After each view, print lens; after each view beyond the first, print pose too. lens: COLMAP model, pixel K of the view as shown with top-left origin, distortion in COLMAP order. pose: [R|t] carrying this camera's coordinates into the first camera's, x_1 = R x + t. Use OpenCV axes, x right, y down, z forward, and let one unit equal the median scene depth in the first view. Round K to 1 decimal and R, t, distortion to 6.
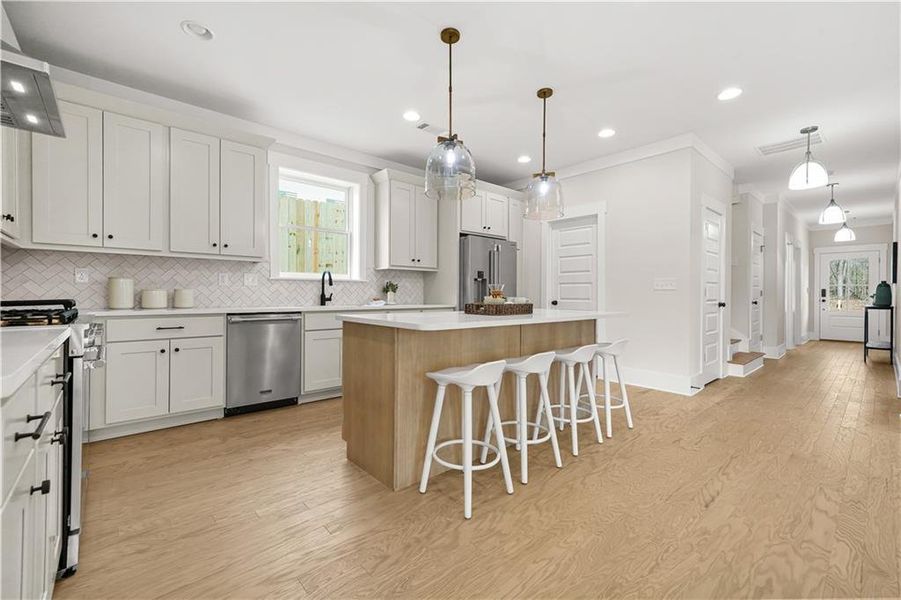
lens RADIAL K [[380.2, 0, 447.7], [0, 380.2, 294.9], [0, 0, 1]] dist [0.017393, 0.000033]
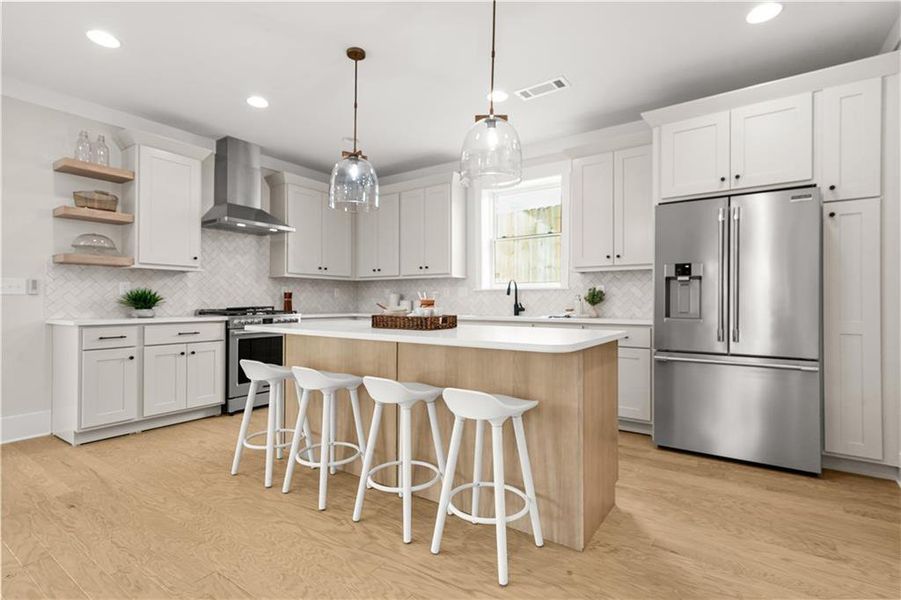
lens RADIAL K [[430.8, 0, 447.8], [0, 430.8, 301.5], [0, 0, 1]] dist [0.014286, 0.000236]
pose [[0.236491, -0.005169, -0.971620, 0.892286], [-0.003677, 0.999974, -0.006214, -0.000961], [0.971627, 0.005042, 0.236466, 0.725262]]
